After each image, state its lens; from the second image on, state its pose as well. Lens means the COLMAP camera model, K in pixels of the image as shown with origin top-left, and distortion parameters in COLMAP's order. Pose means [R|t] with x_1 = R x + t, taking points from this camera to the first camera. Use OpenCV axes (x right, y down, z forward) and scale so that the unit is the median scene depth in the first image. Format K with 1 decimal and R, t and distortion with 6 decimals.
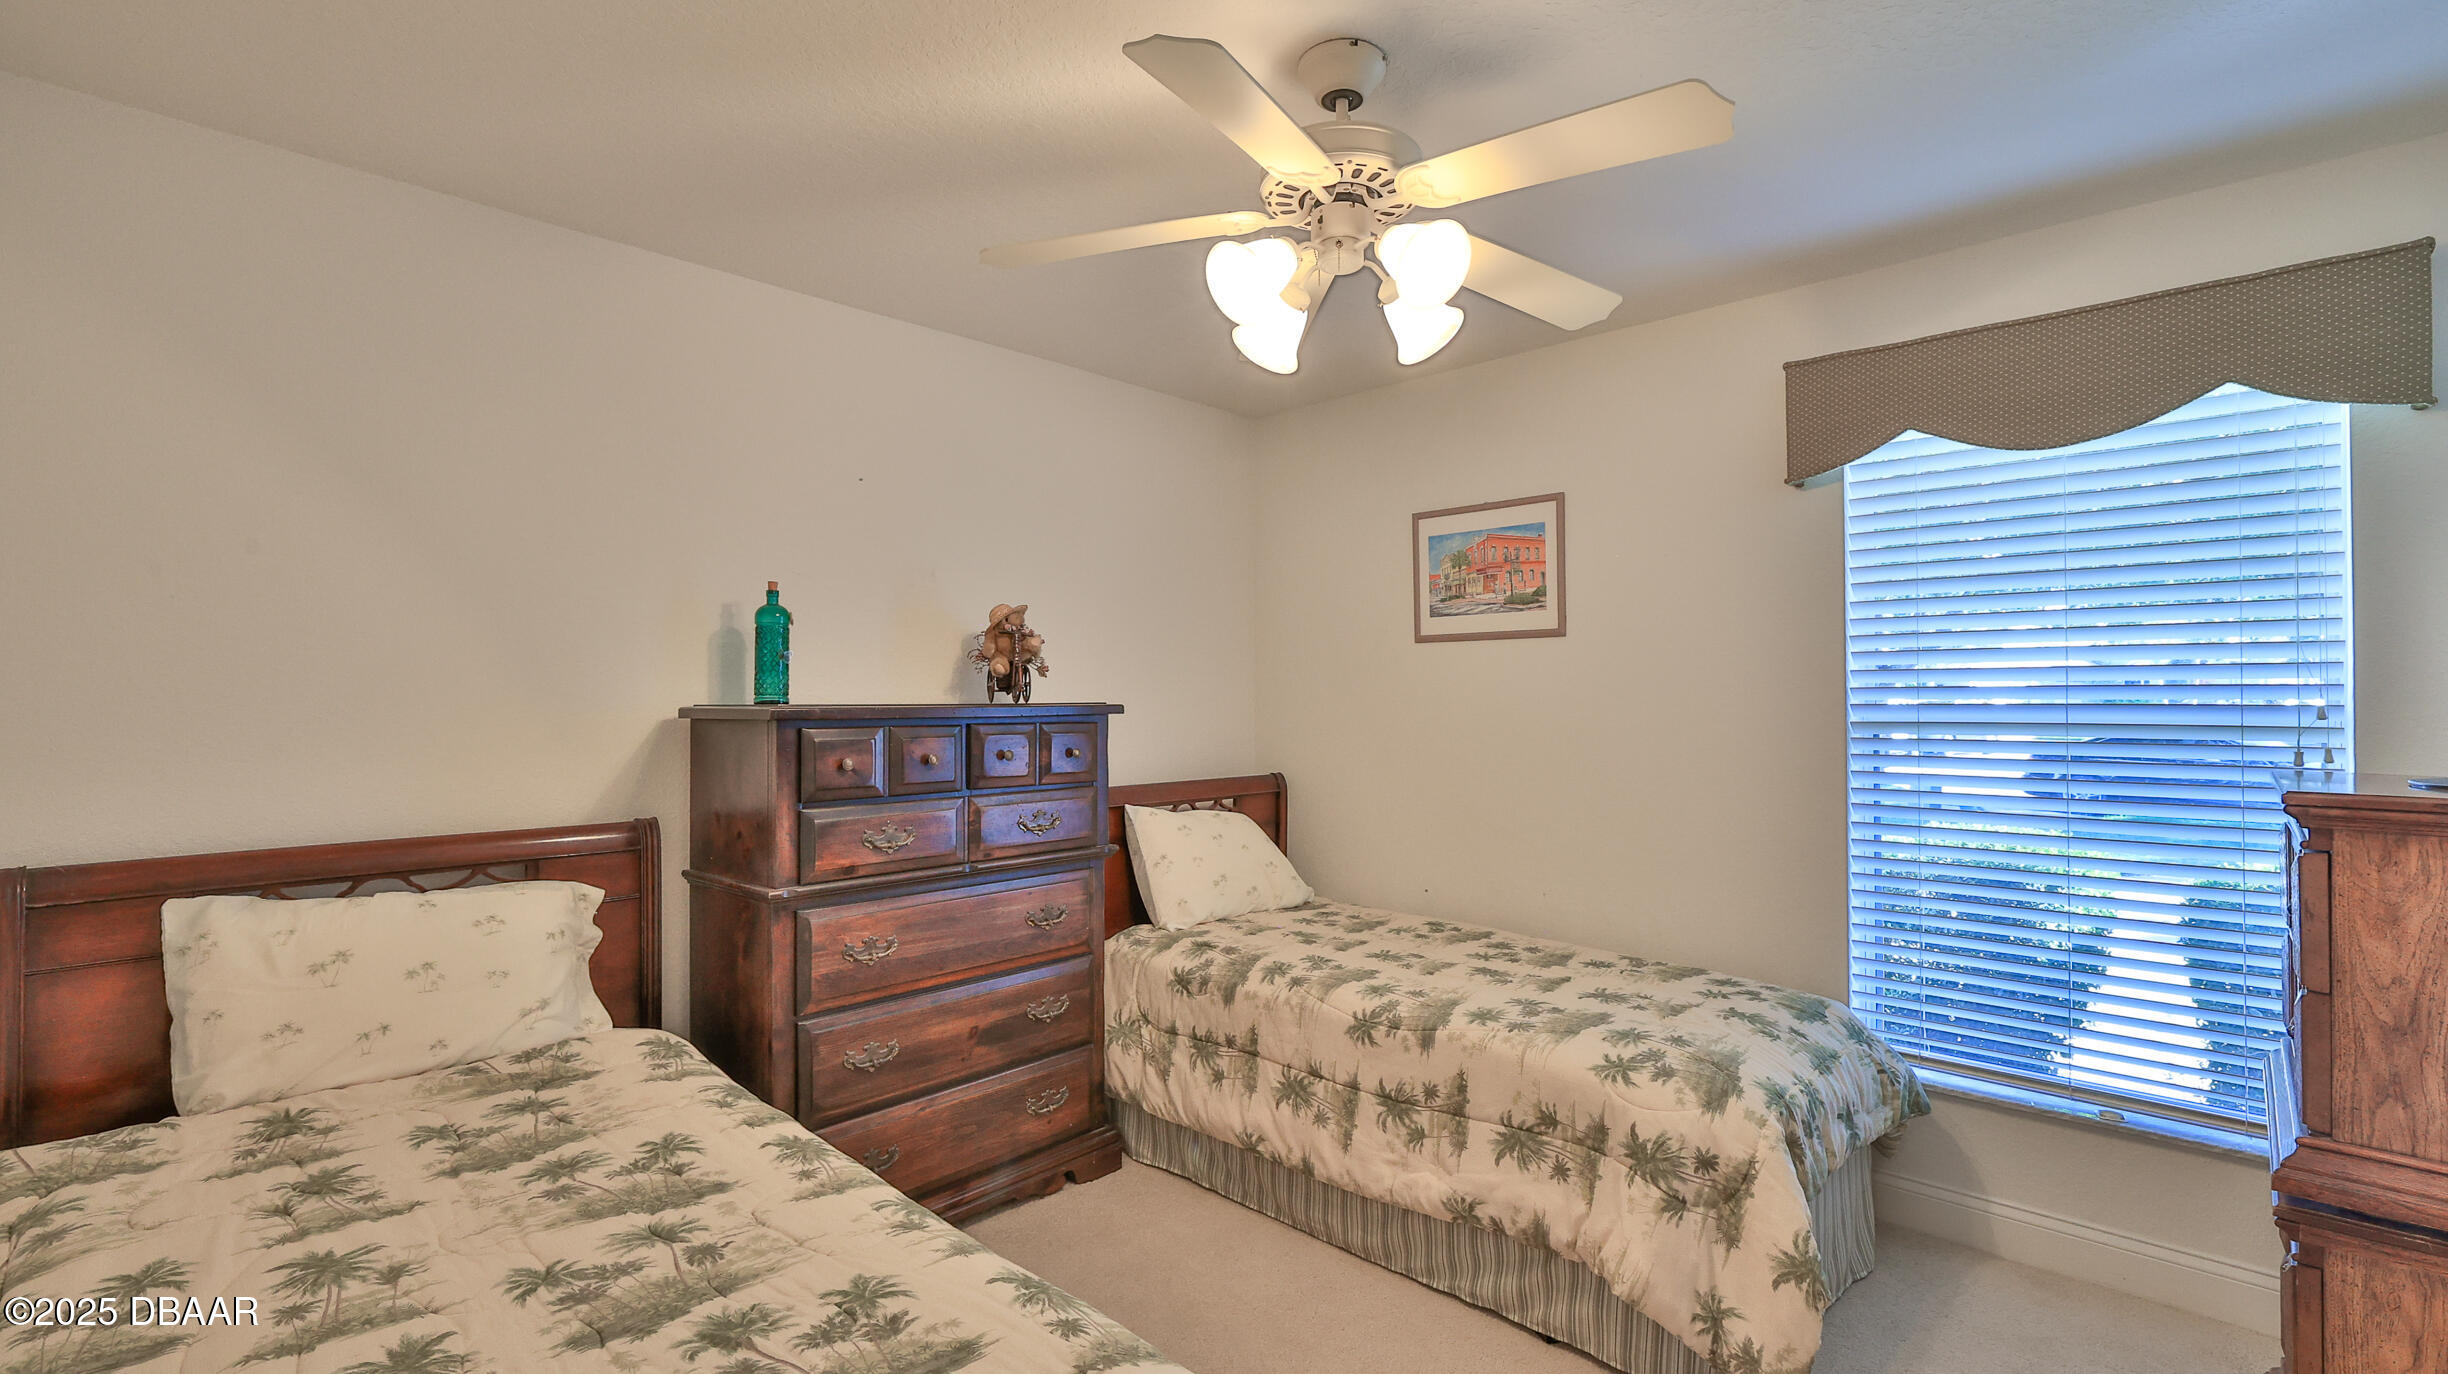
lens RADIAL K [[1081.2, 0, 1236.0], [0, 1081.2, 689.4], [0, 0, 1]] dist [0.000345, -0.000106]
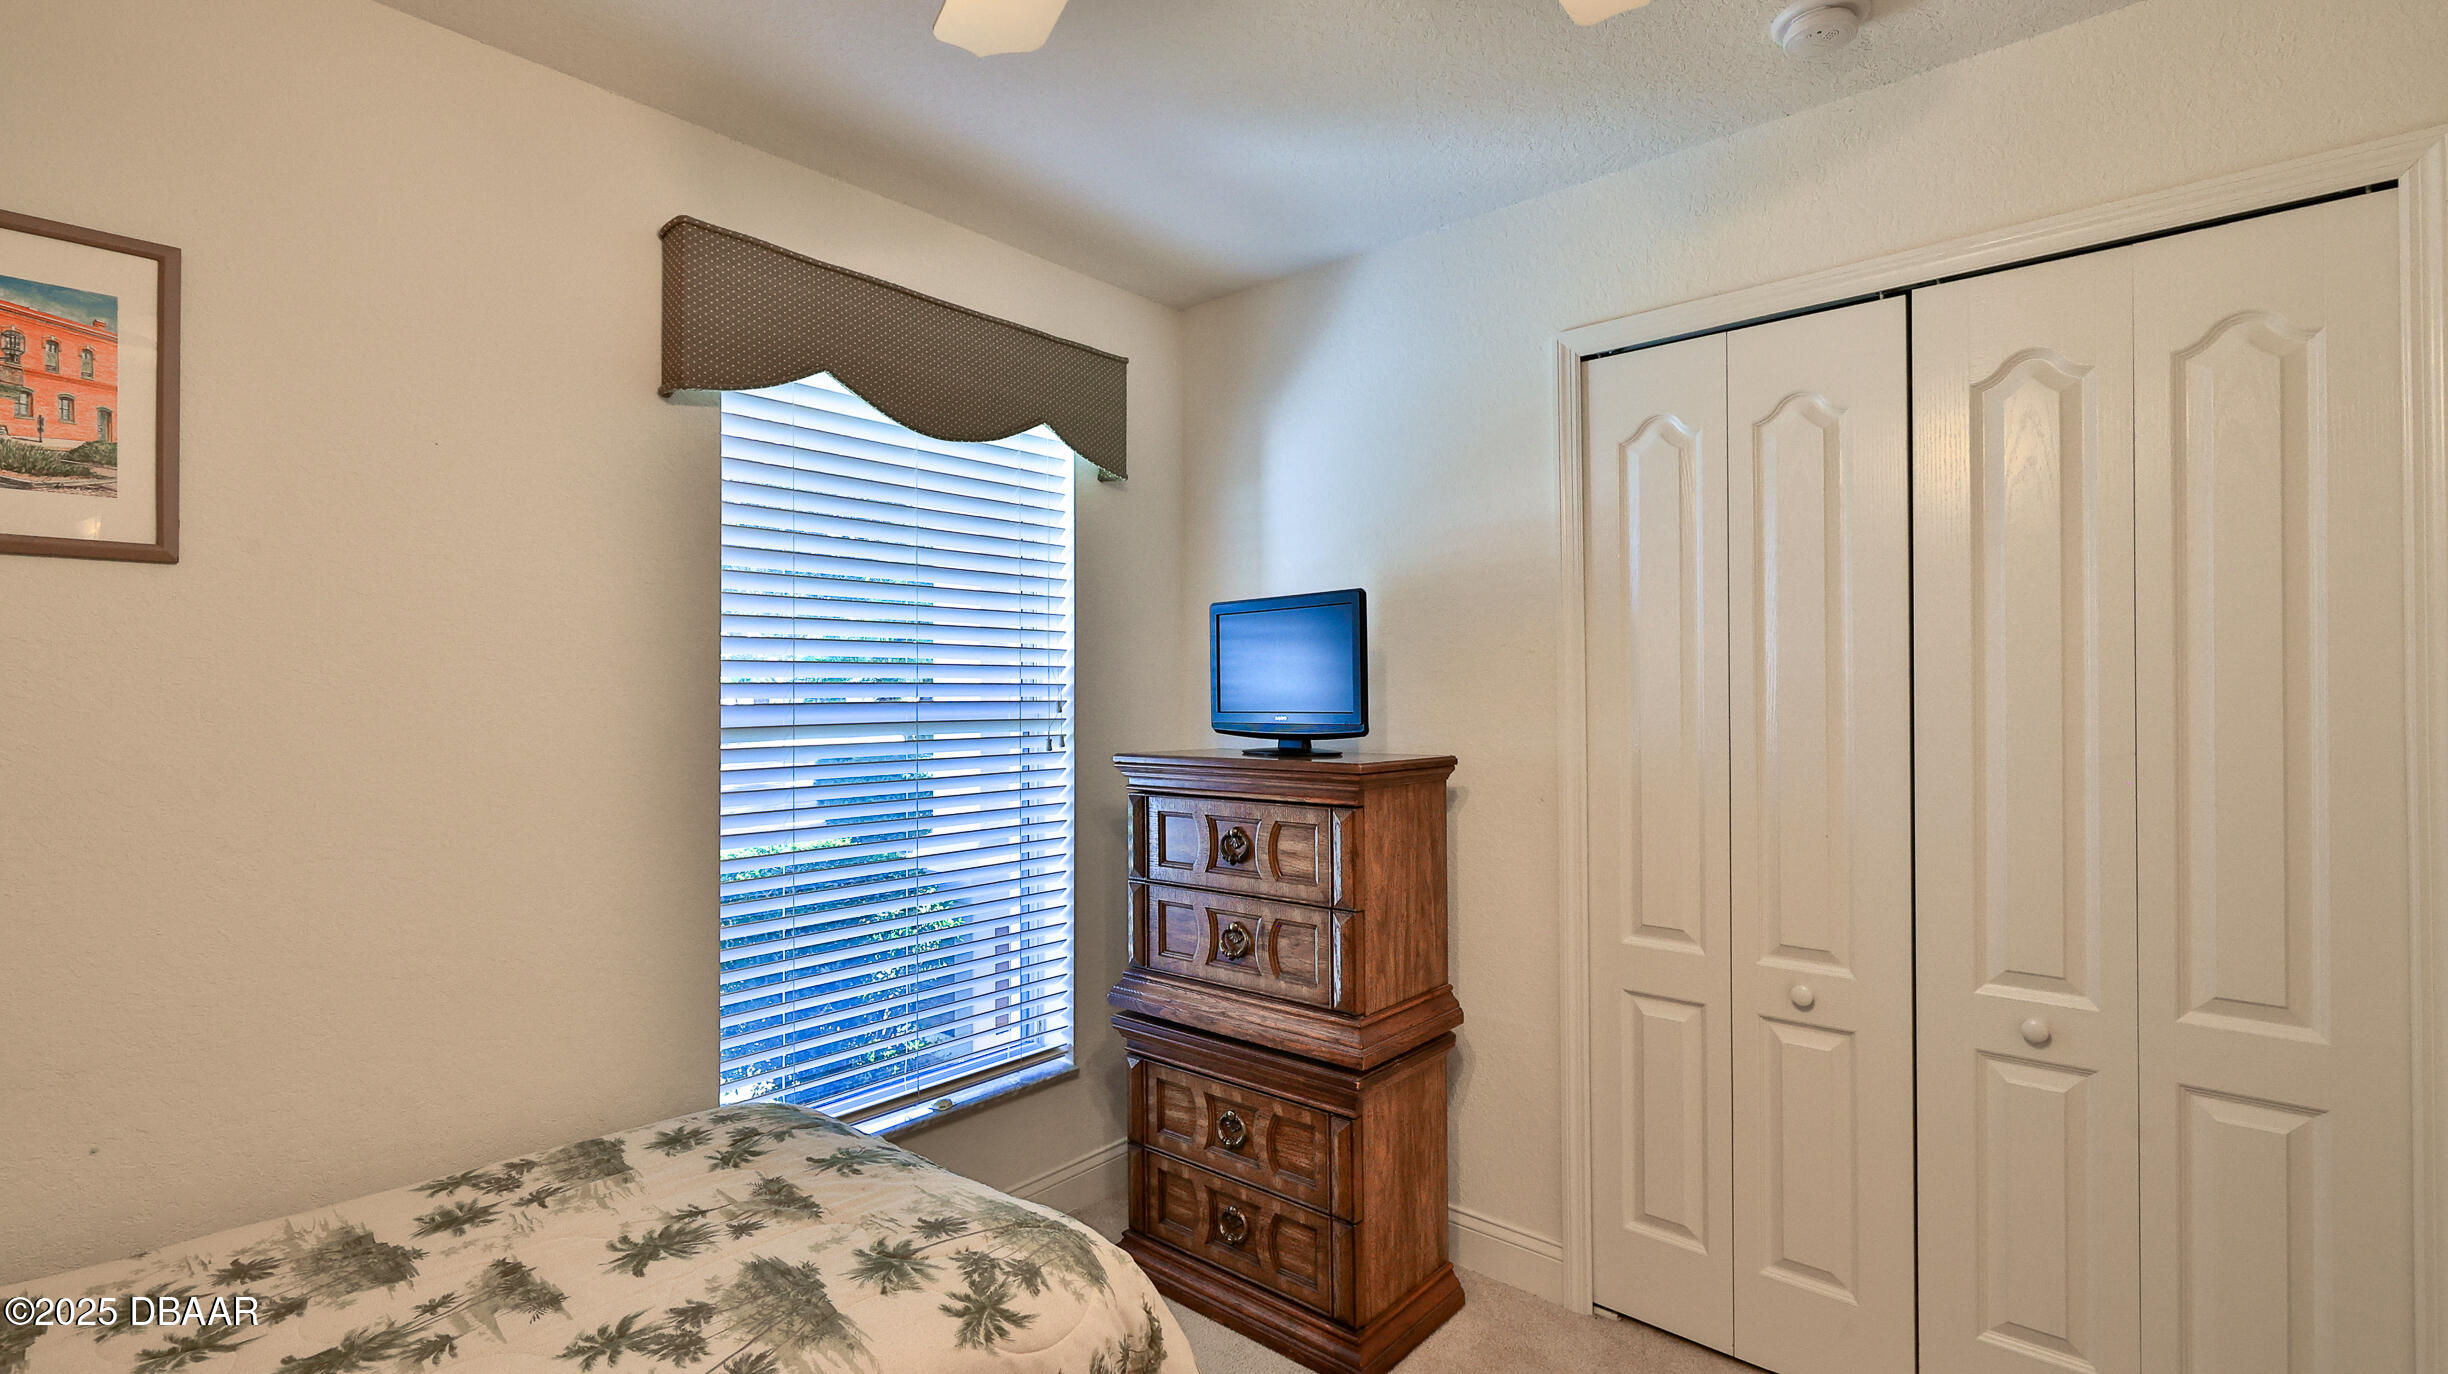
lens RADIAL K [[1081.2, 0, 1213.5], [0, 1081.2, 671.0], [0, 0, 1]] dist [0.000345, -0.000106]
pose [[-0.036041, 0.015508, 0.999230, -0.220228], [-0.011629, 0.999805, -0.015936, -0.001612], [-0.999283, -0.012195, -0.035854, 0.747600]]
